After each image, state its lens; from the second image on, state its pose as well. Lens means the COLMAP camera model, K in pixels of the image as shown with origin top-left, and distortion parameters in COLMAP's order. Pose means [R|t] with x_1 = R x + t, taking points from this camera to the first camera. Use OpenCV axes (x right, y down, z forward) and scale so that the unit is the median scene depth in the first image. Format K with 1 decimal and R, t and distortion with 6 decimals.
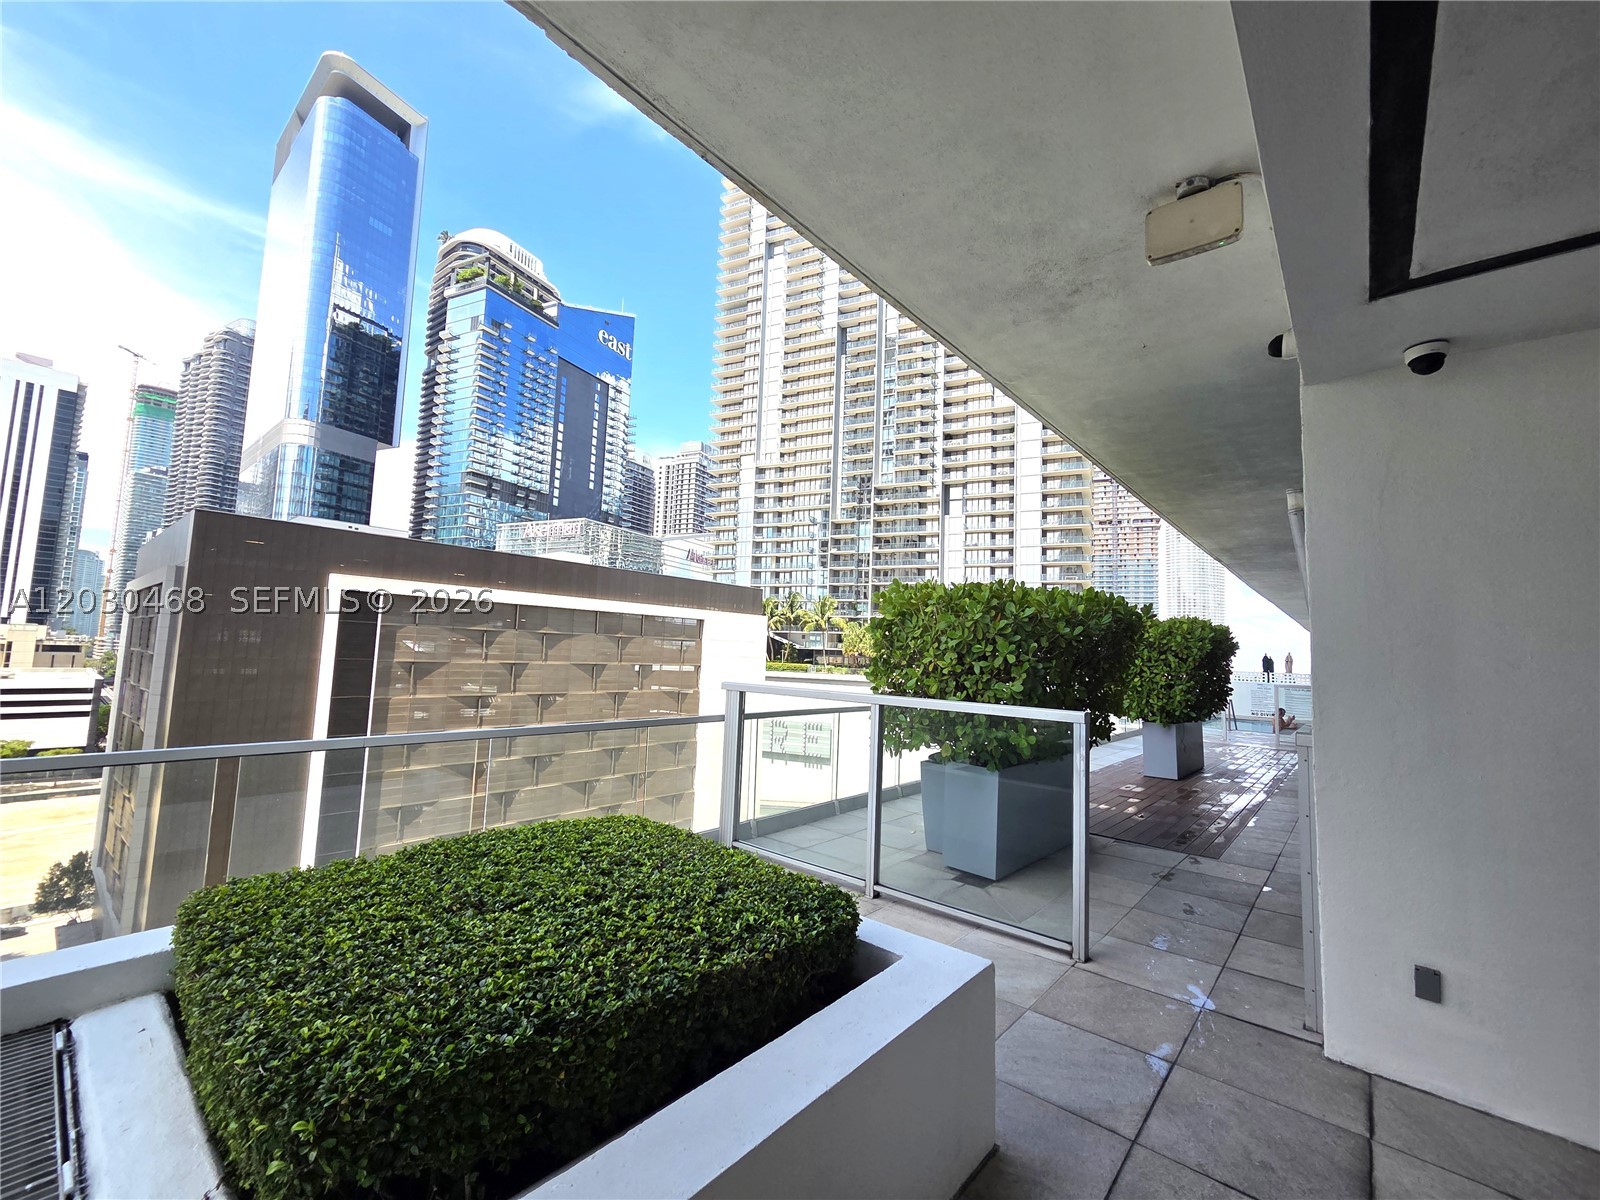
lens RADIAL K [[652.8, 0, 801.3], [0, 652.8, 596.3], [0, 0, 1]] dist [0.001433, -0.000334]
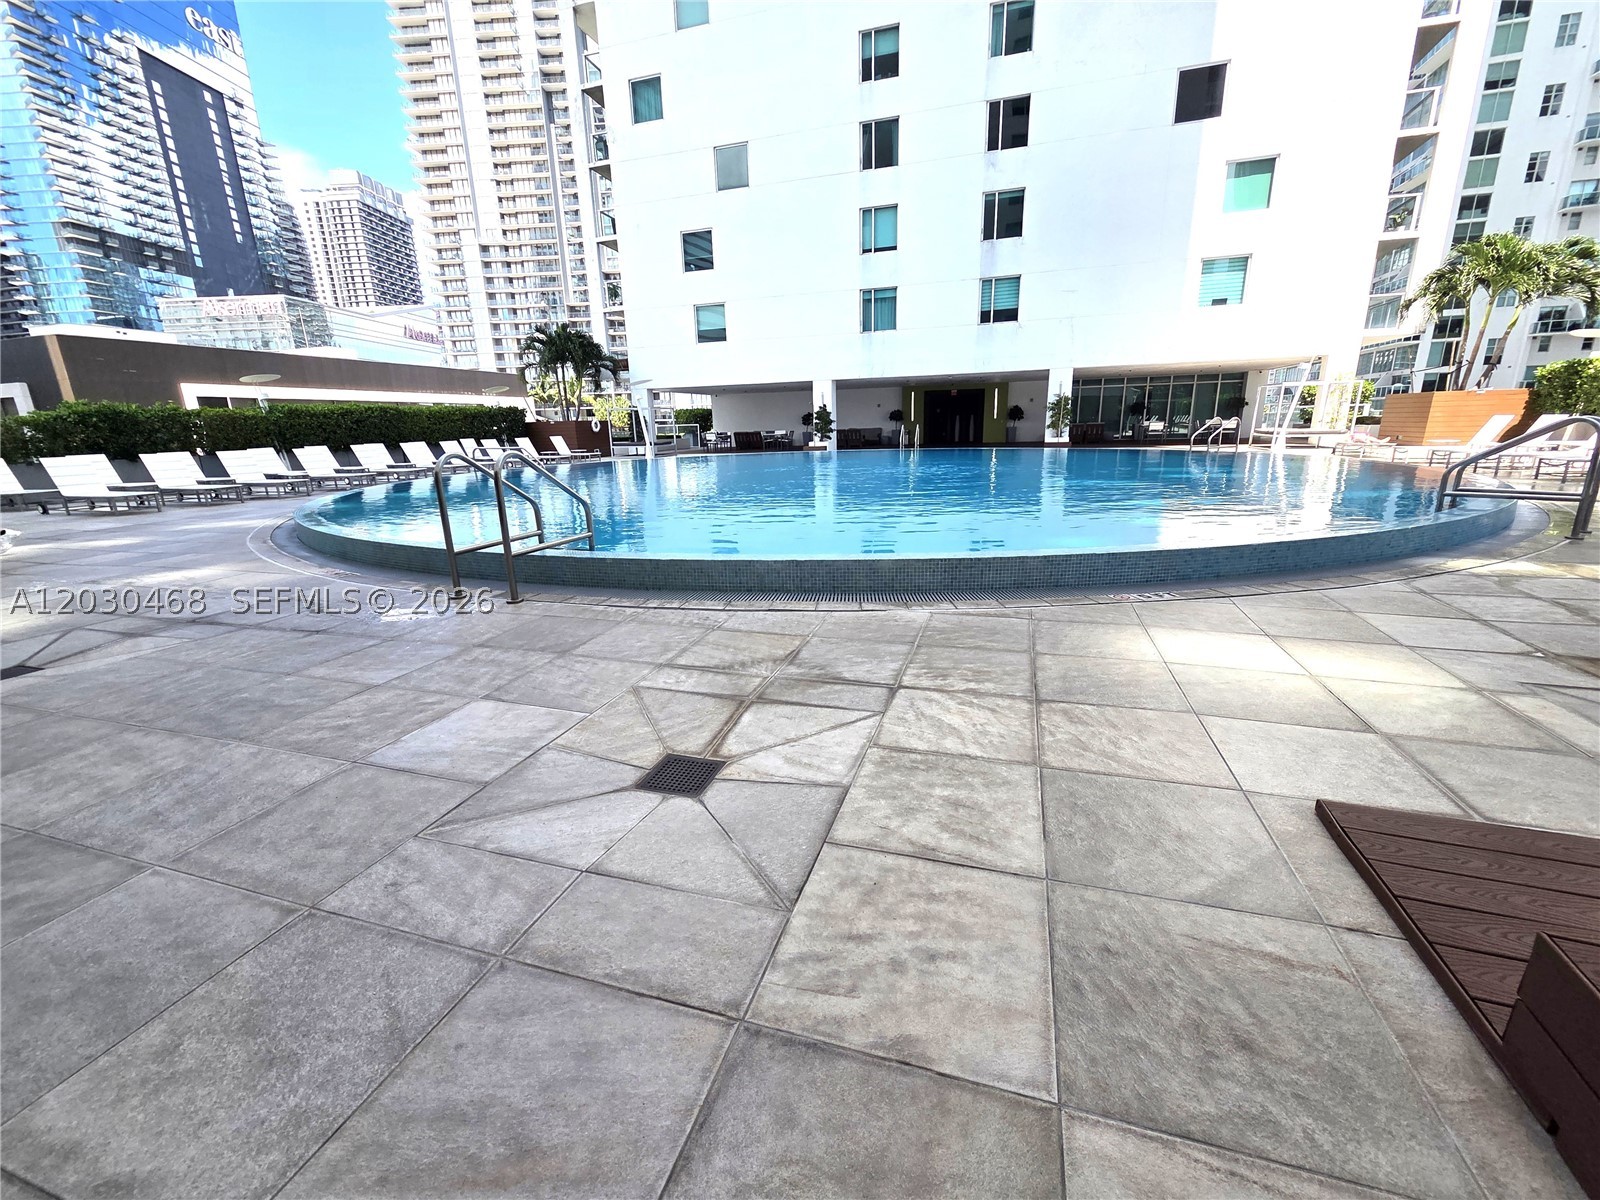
lens RADIAL K [[652.8, 0, 801.3], [0, 652.8, 596.3], [0, 0, 1]] dist [0.001433, -0.000334]
pose [[0.919770, -0.158517, 0.359020, -0.041447], [0.026290, 0.937631, 0.346636, -0.015256], [-0.391576, -0.309386, 0.866573, -0.179713]]
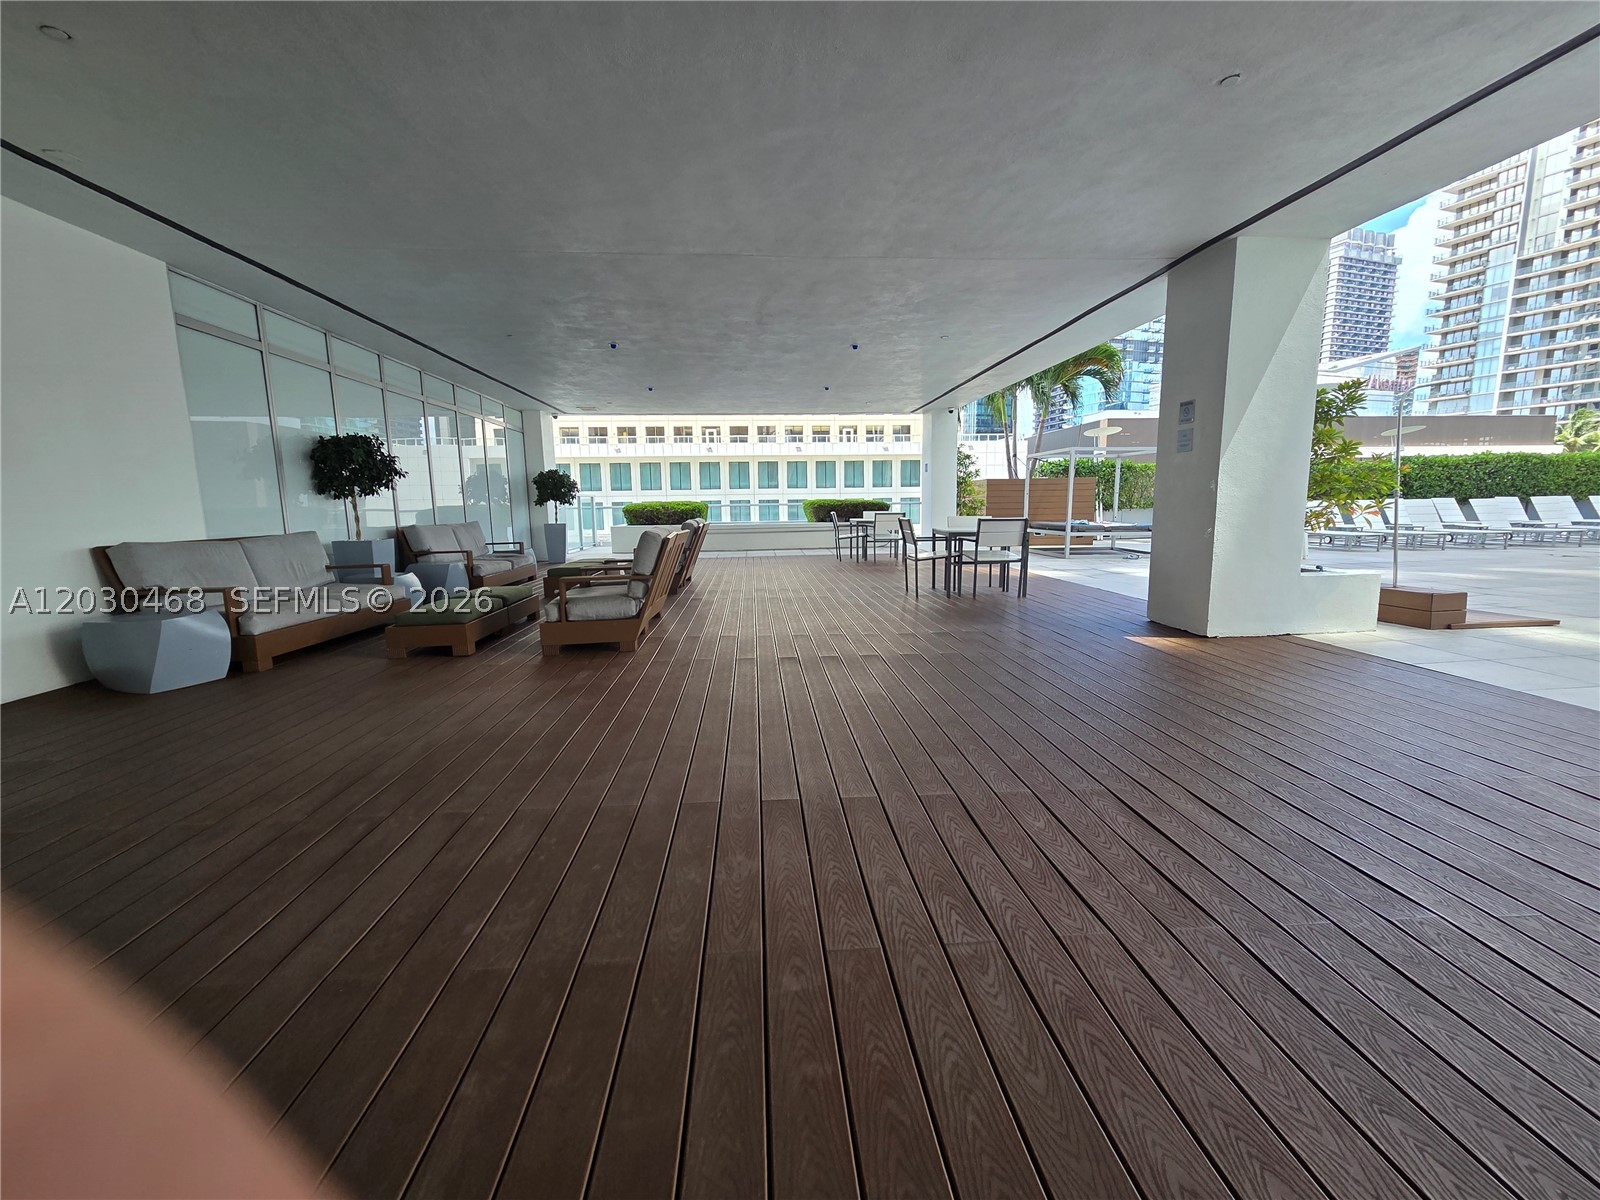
lens RADIAL K [[652.8, 0, 801.3], [0, 652.8, 596.3], [0, 0, 1]] dist [0.001433, -0.000334]
pose [[0.702452, 0.057230, -0.709427, -0.065351], [0.101247, 0.978590, 0.179196, -0.016291], [0.704493, -0.197704, 0.681618, -0.188374]]
